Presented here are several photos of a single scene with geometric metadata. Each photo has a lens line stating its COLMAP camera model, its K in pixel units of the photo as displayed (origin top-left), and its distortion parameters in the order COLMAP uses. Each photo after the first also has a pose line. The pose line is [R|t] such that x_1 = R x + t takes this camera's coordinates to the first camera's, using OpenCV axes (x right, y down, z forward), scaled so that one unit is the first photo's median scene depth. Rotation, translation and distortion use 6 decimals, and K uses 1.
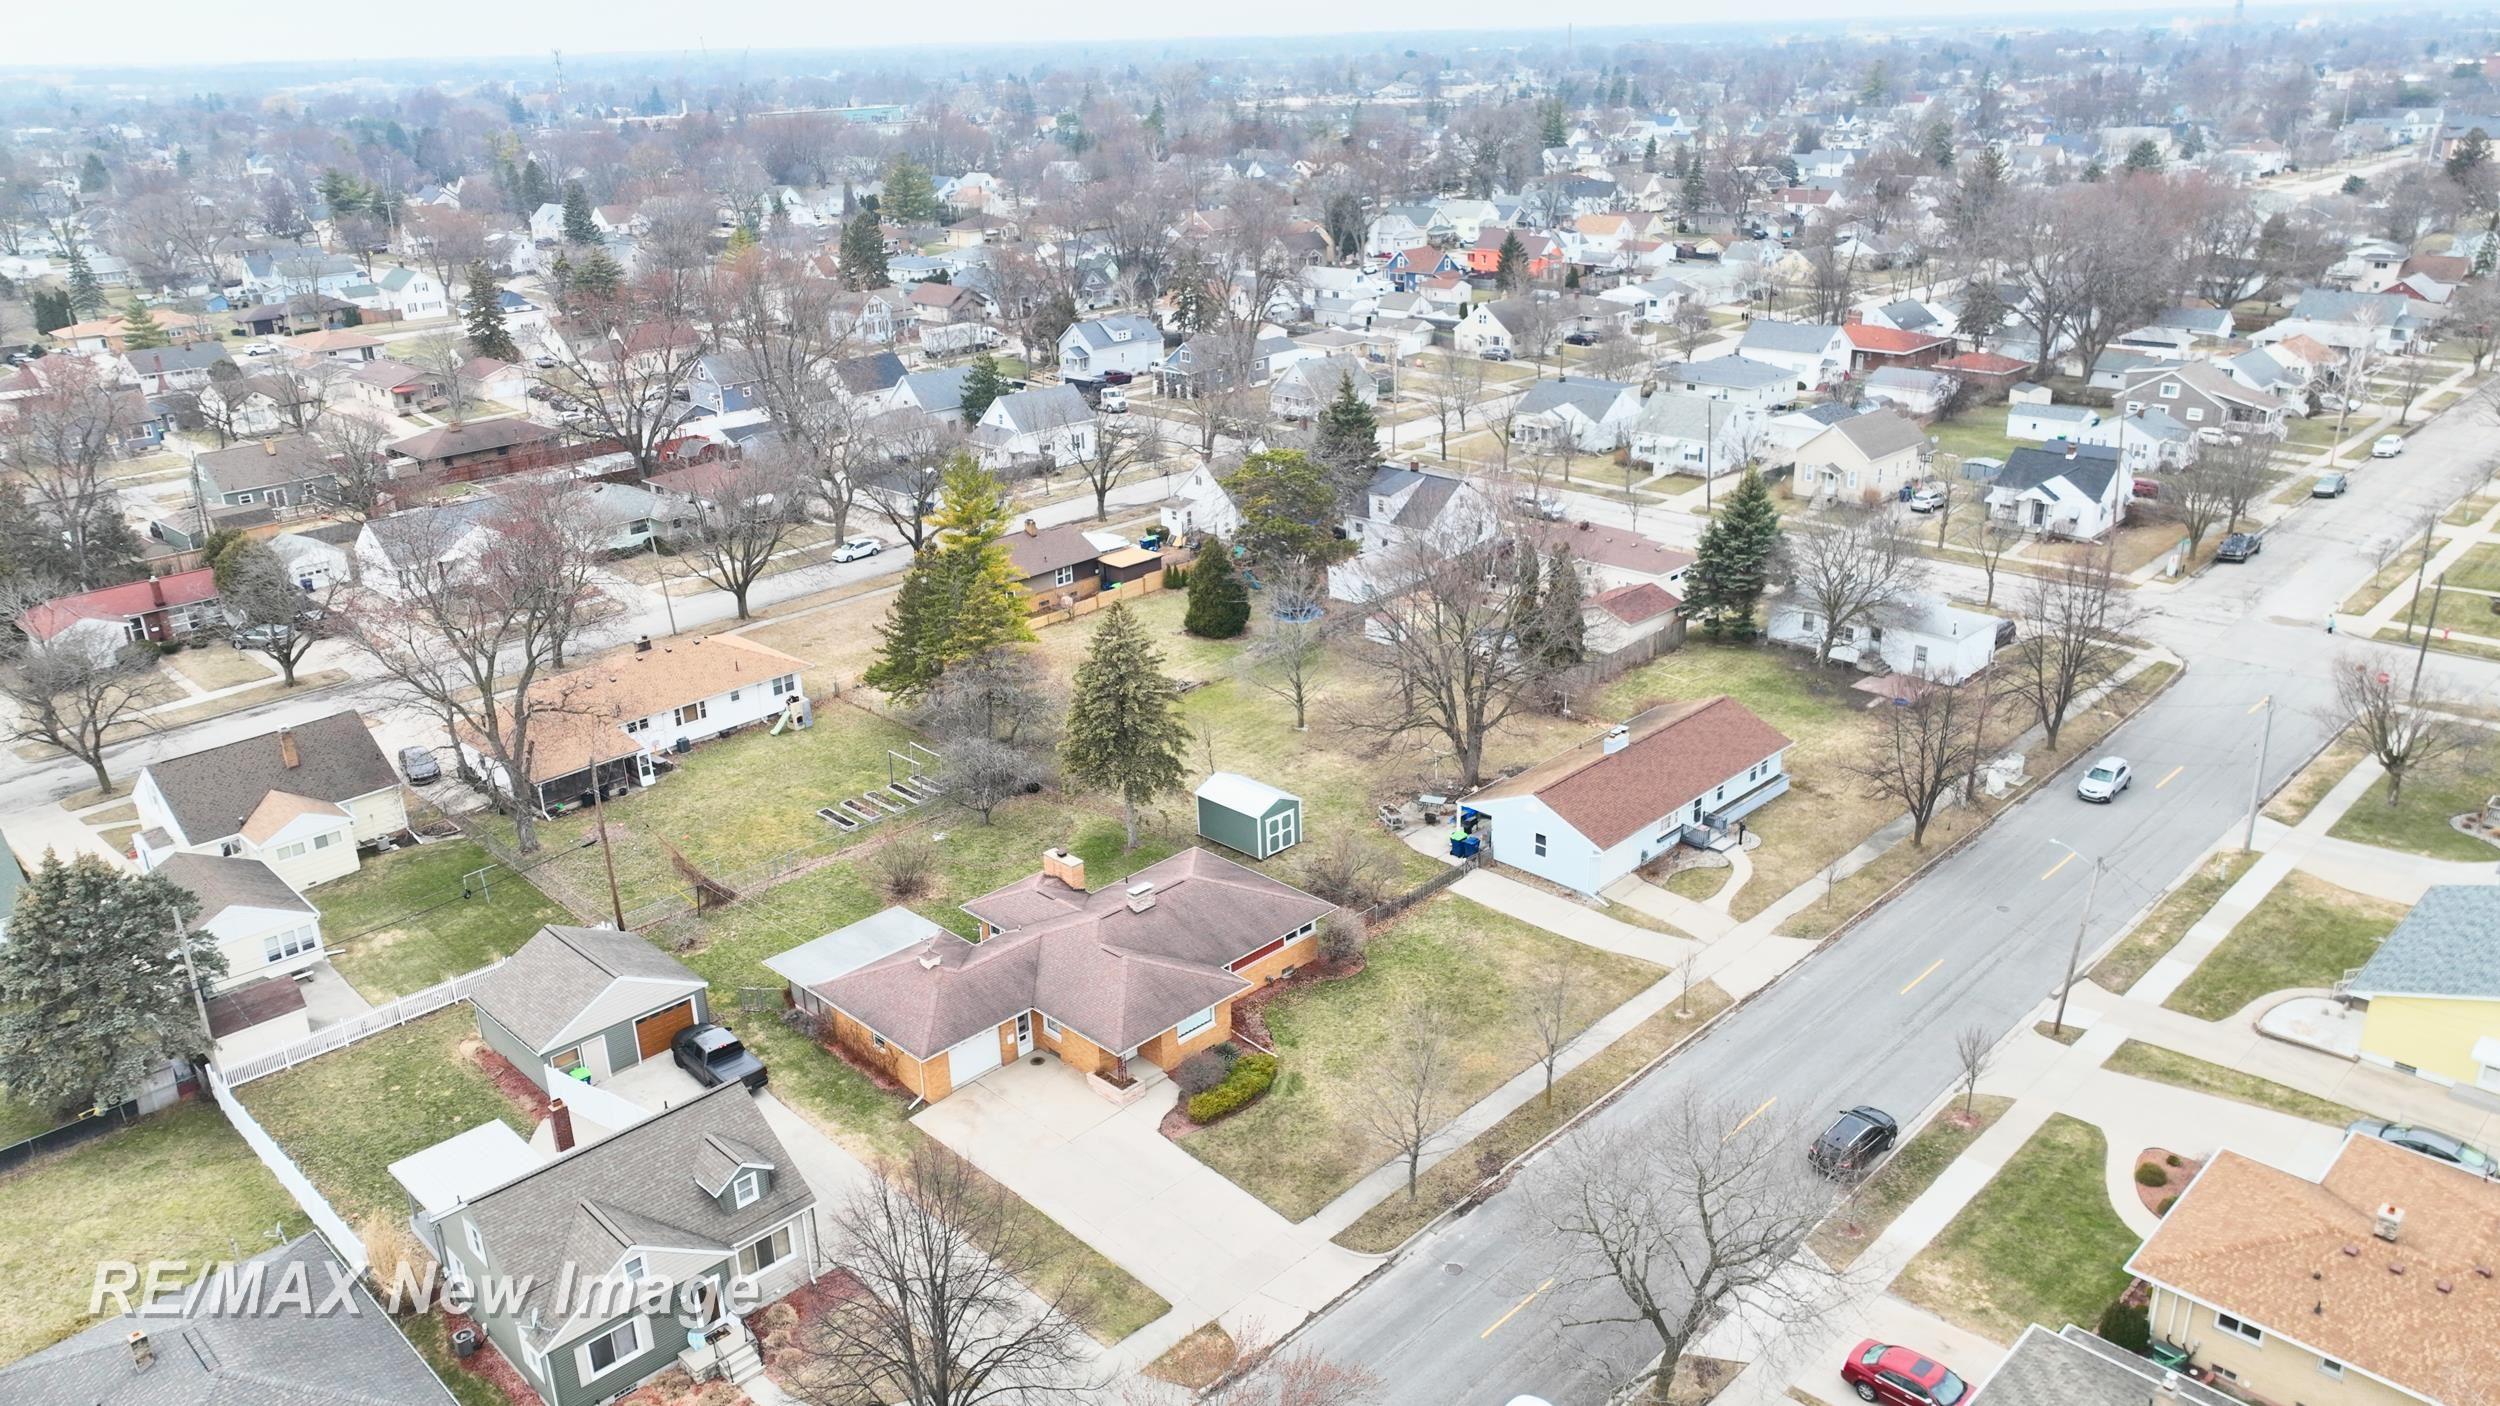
lens RADIAL K [[1759.4, 0, 1250.0], [0, 1759.4, 703.0], [0, 0, 1]] dist [0.008157, 0.000212]
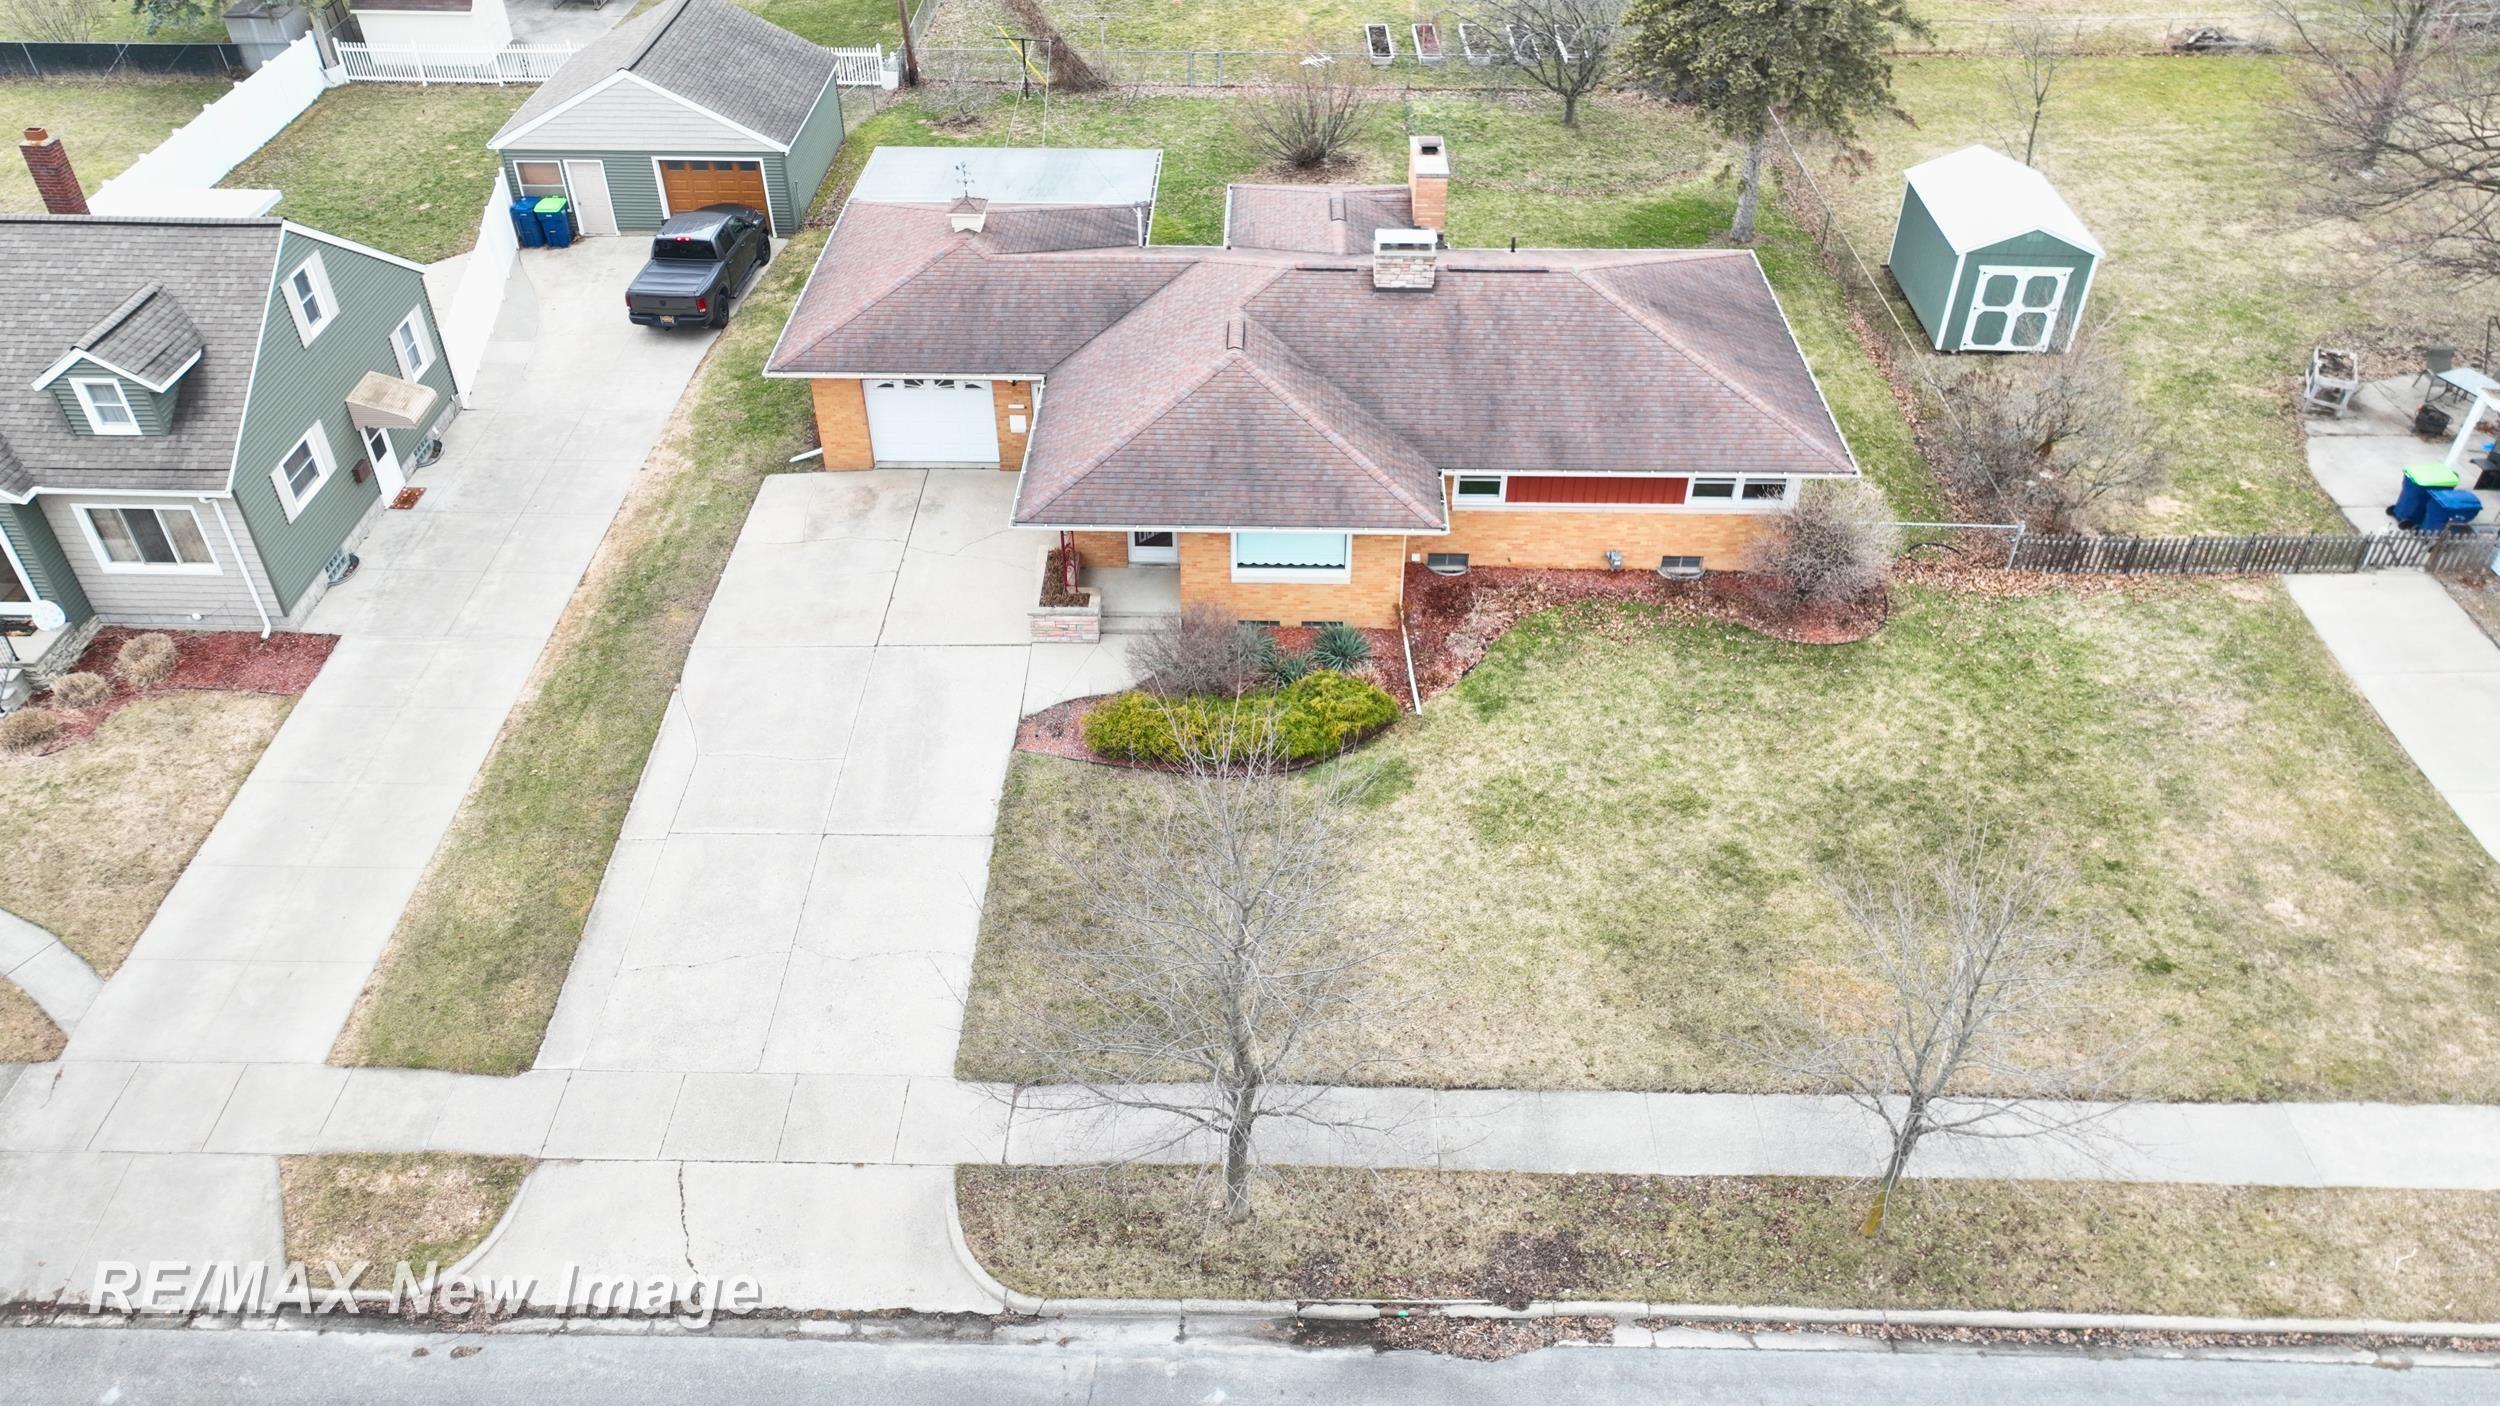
lens RADIAL K [[1759.4, 0, 1250.0], [0, 1759.4, 703.0], [0, 0, 1]] dist [0.008157, 0.000212]
pose [[0.692270, 0.470939, -0.546789, 0.209003], [-0.275051, 0.872702, 0.403409, 0.041914], [0.667165, -0.128873, 0.733677, 0.656735]]
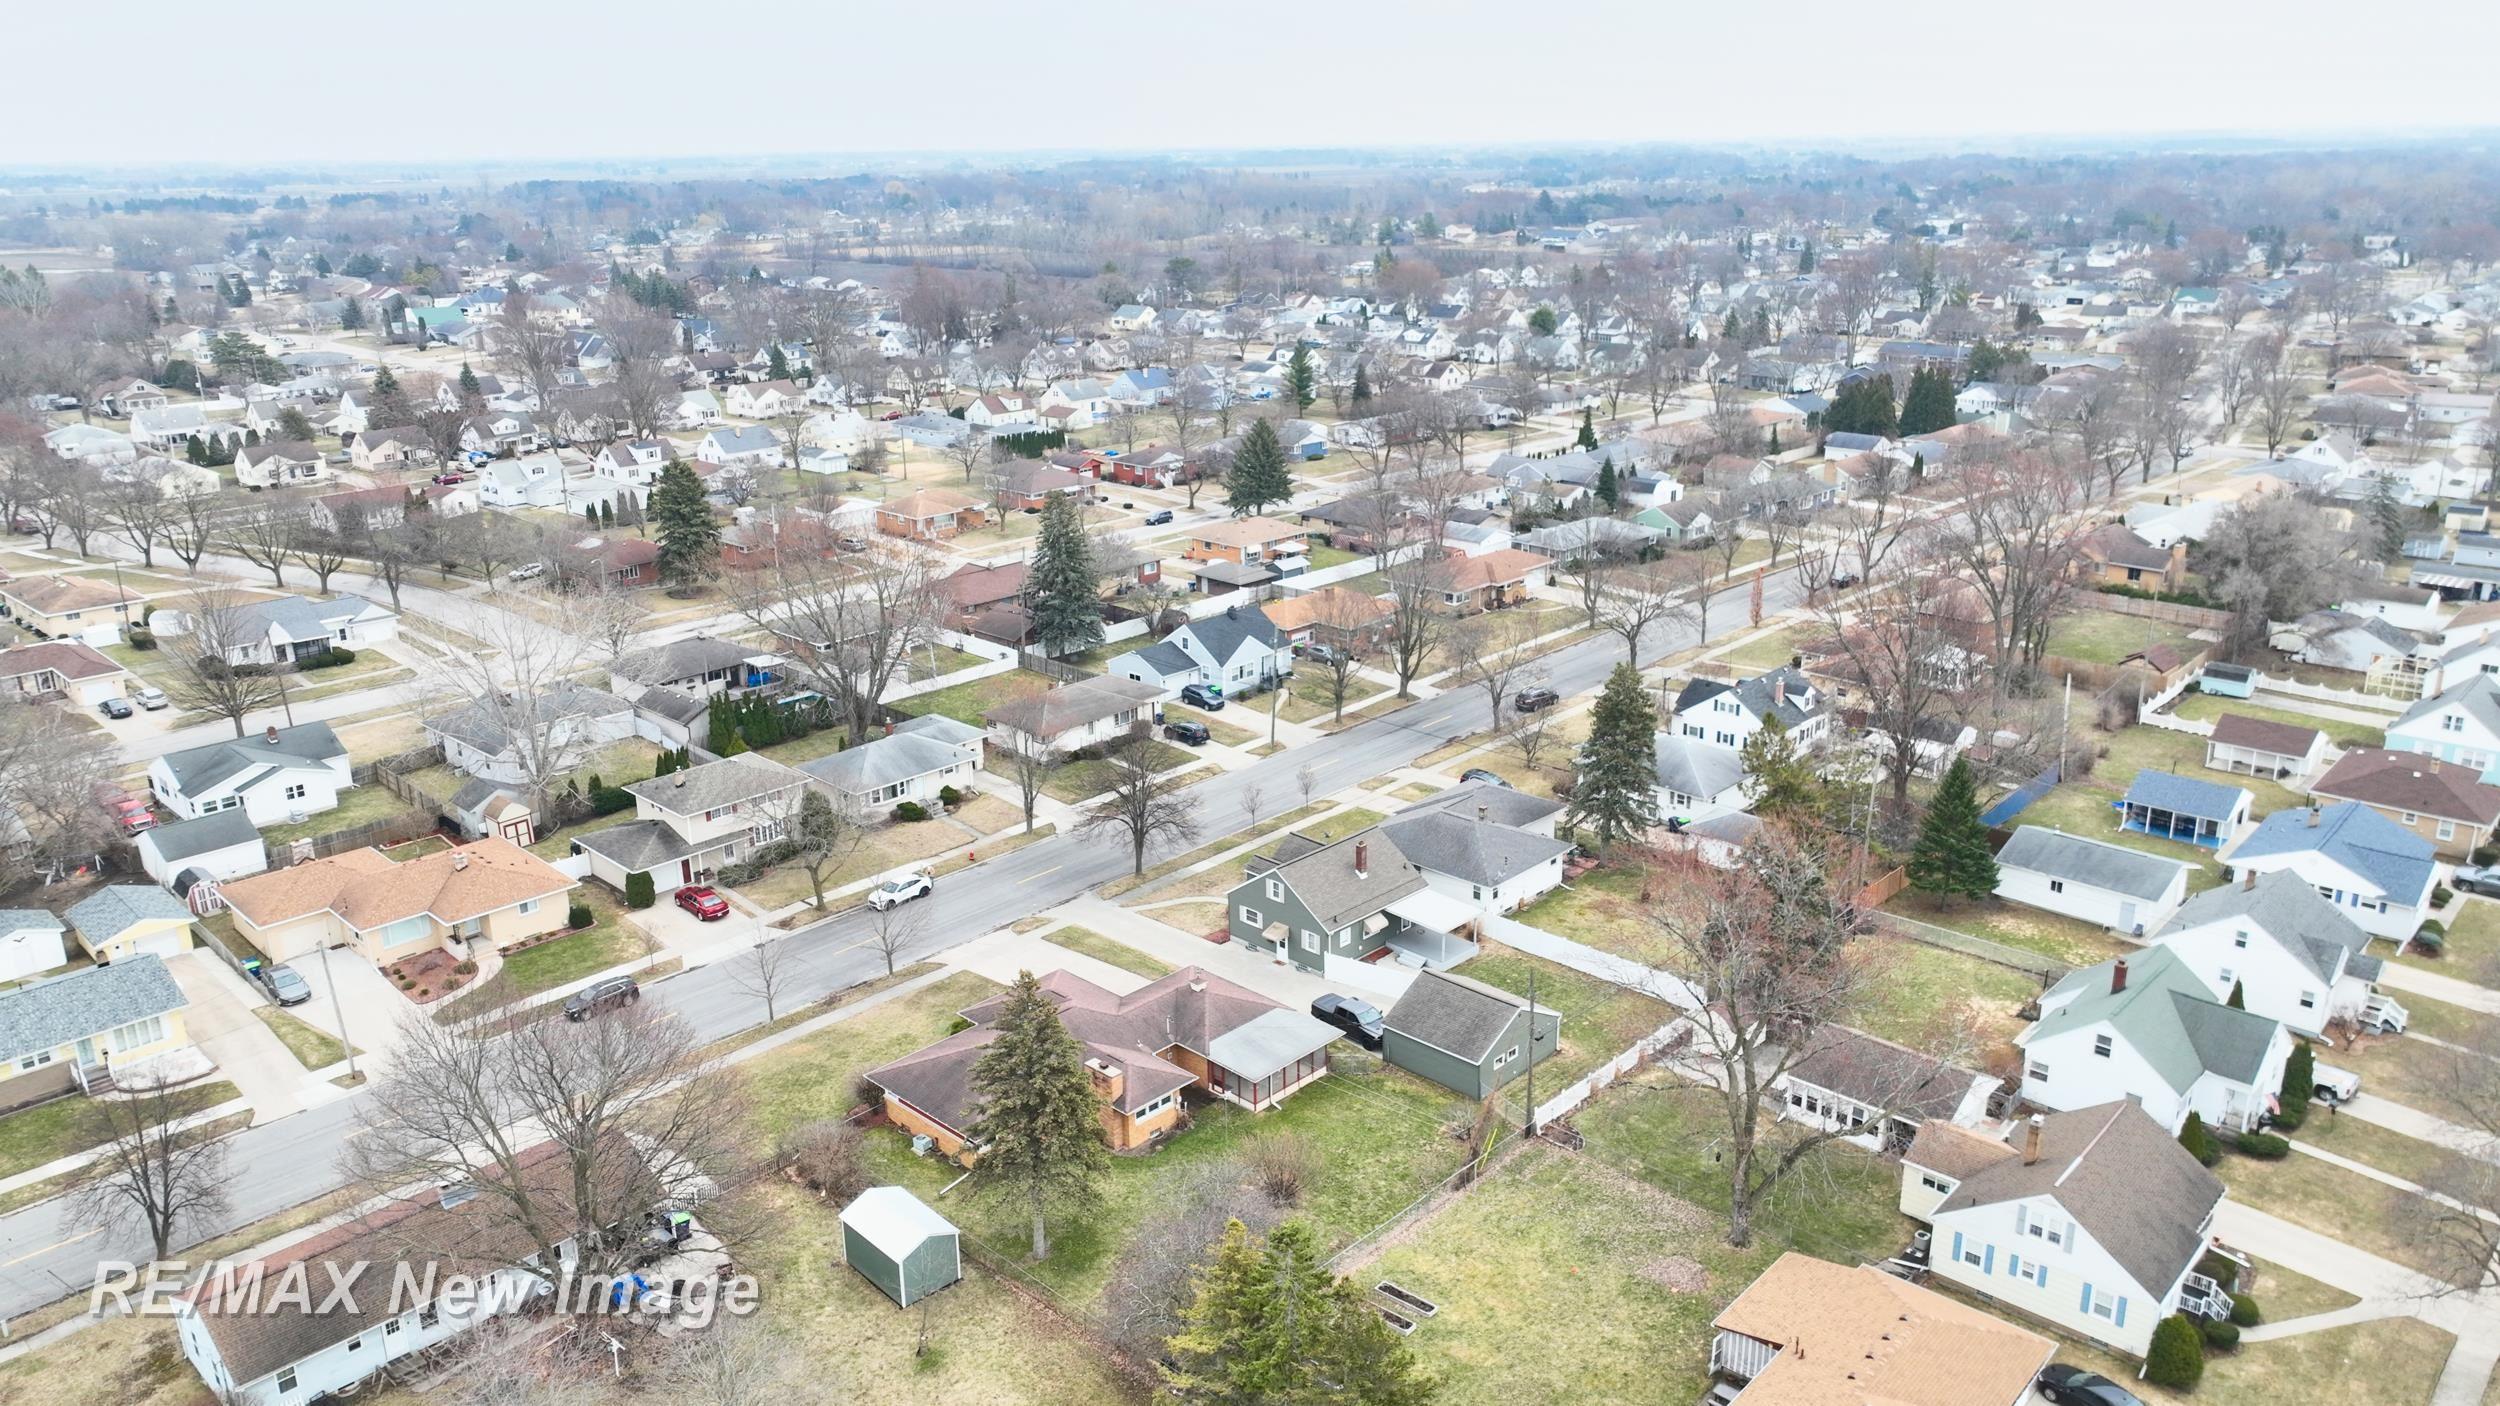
lens RADIAL K [[1759.4, 0, 1250.0], [0, 1759.4, 703.0], [0, 0, 1]] dist [0.008157, 0.000212]
pose [[-0.998907, 0.046381, 0.005807, -0.236128], [0.039862, 0.780373, 0.624042, -0.831151], [0.024412, 0.623592, -0.781369, 1.874206]]
